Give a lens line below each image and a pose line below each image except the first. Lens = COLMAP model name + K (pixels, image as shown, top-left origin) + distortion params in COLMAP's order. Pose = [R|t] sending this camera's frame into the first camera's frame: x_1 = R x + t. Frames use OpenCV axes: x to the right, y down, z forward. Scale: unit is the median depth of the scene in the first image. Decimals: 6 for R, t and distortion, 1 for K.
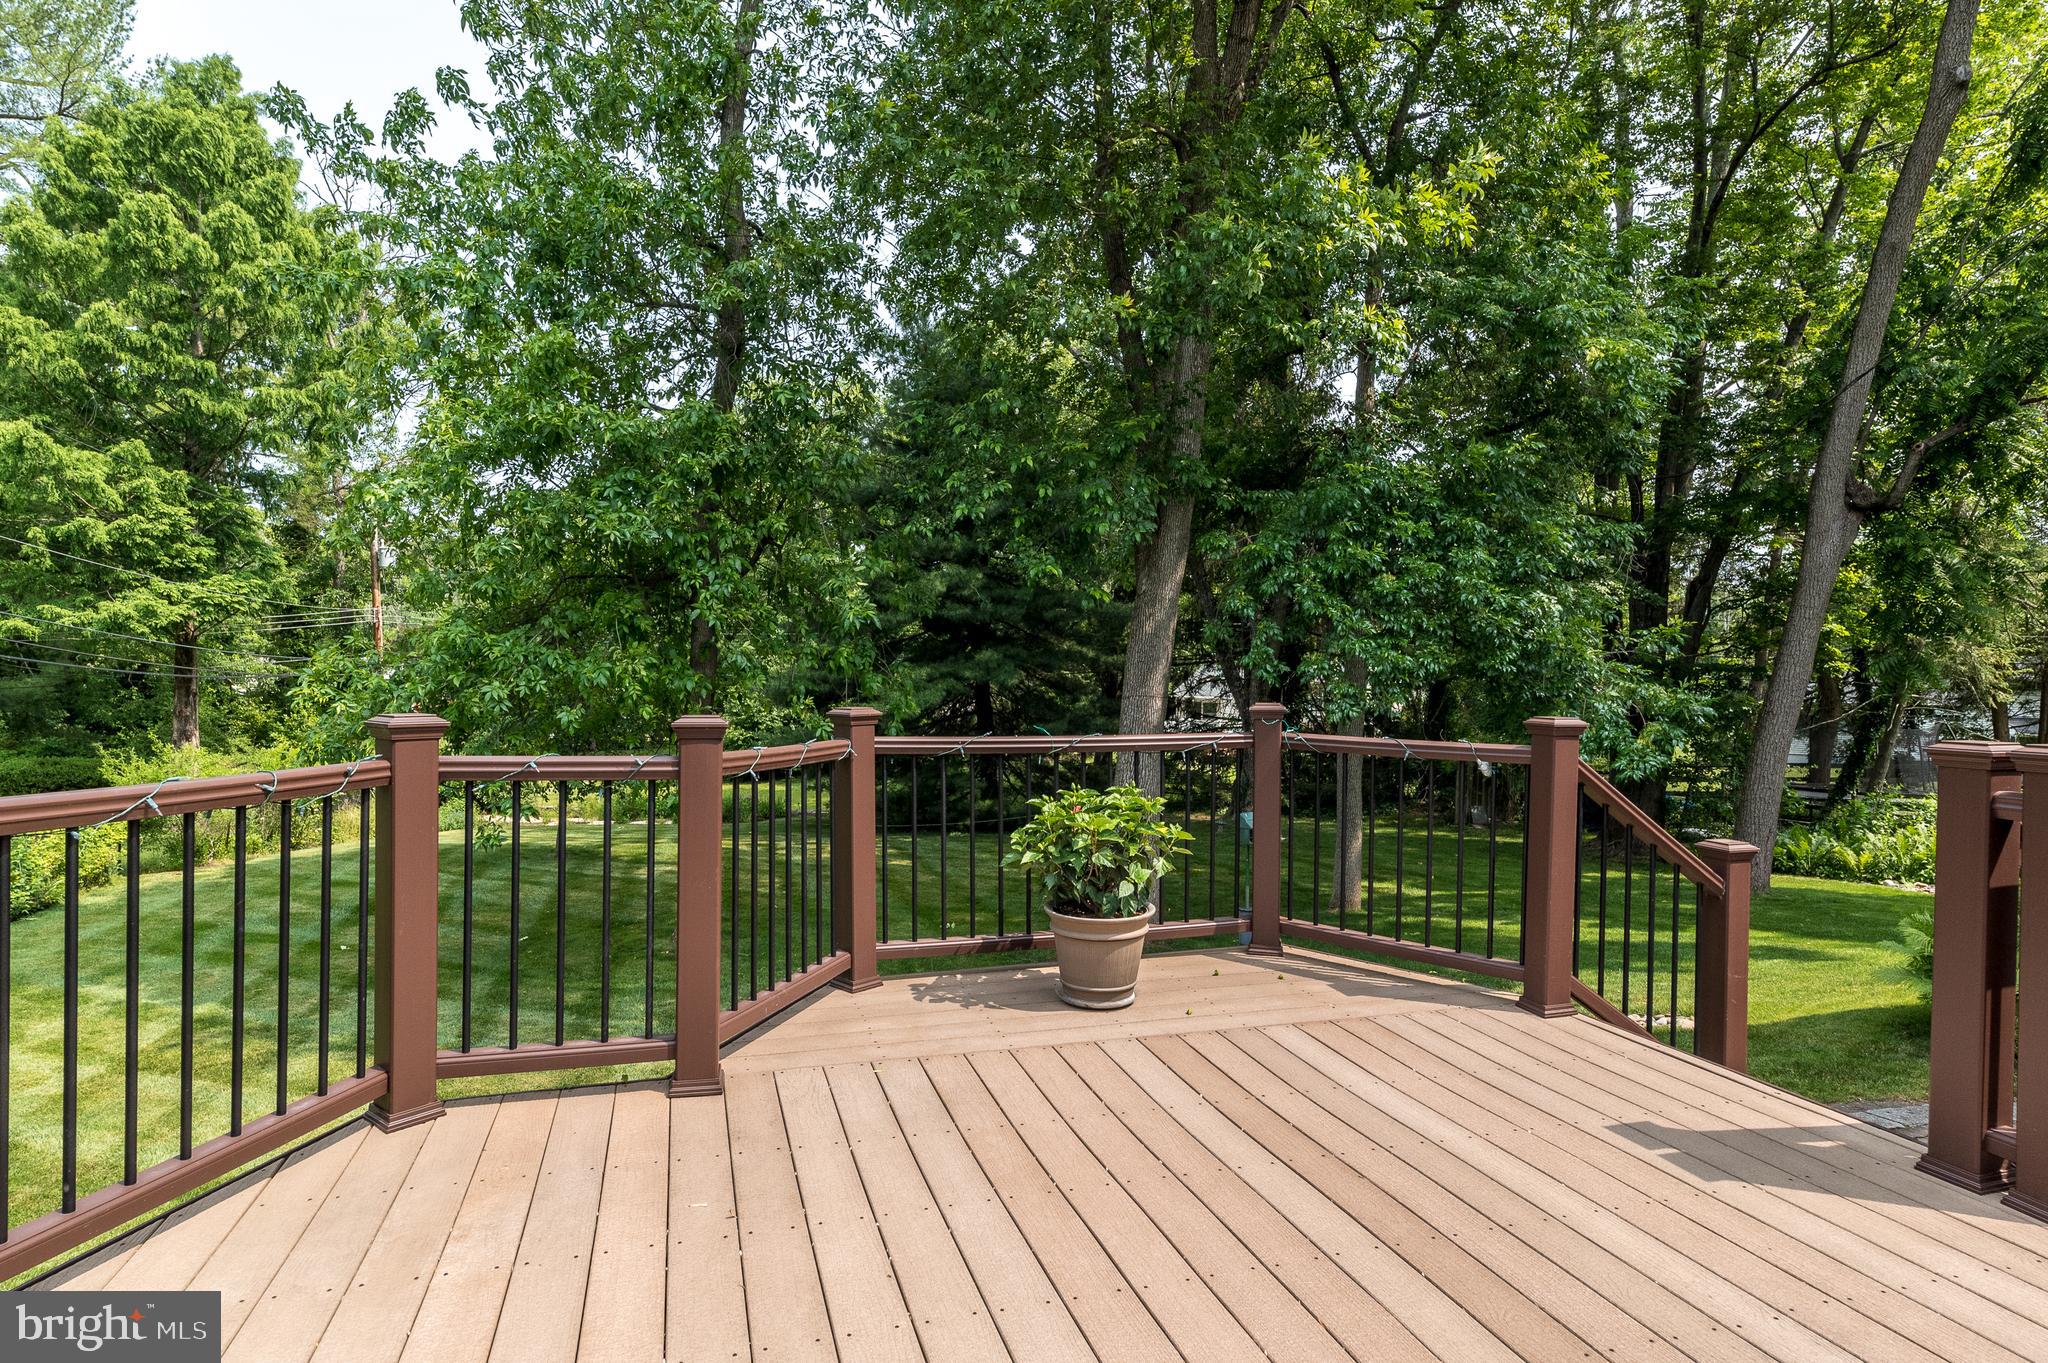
lens RADIAL K [[1088.2, 0, 1021.5], [0, 1088.2, 676.9], [0, 0, 1]] dist [0.005837, -0.000463]
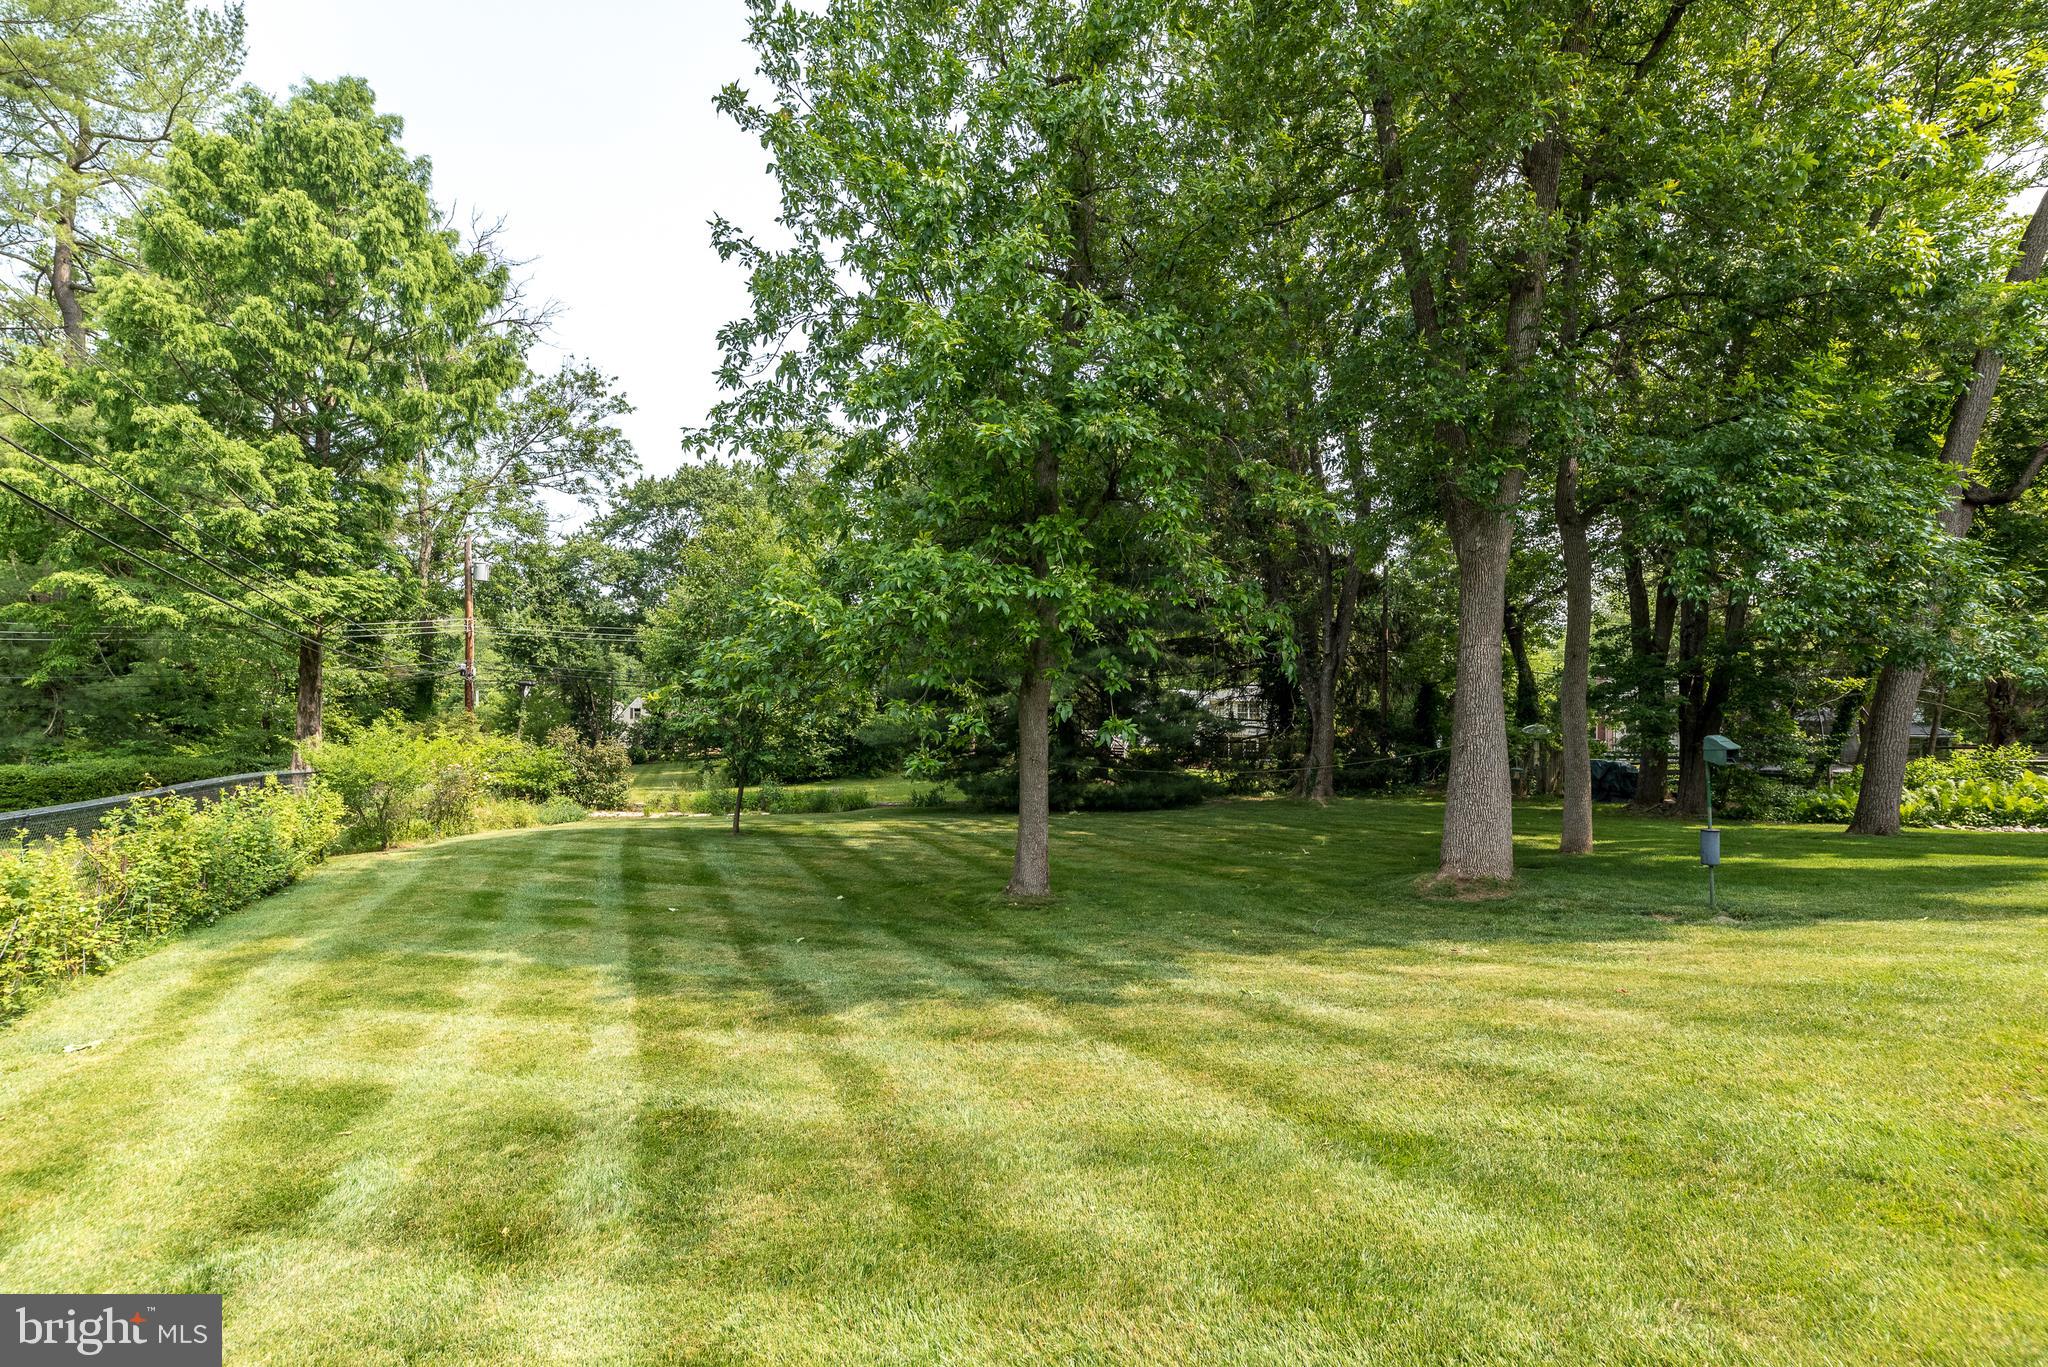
lens RADIAL K [[902.9, 0, 1025.6], [0, 902.9, 691.7], [0, 0, 1]] dist [0.008203, 0.000381]
pose [[0.991948, 0.002899, 0.126613, -0.234201], [-0.000620, 0.999837, -0.018038, 0.037676], [-0.126644, 0.017815, 0.991788, 0.077224]]
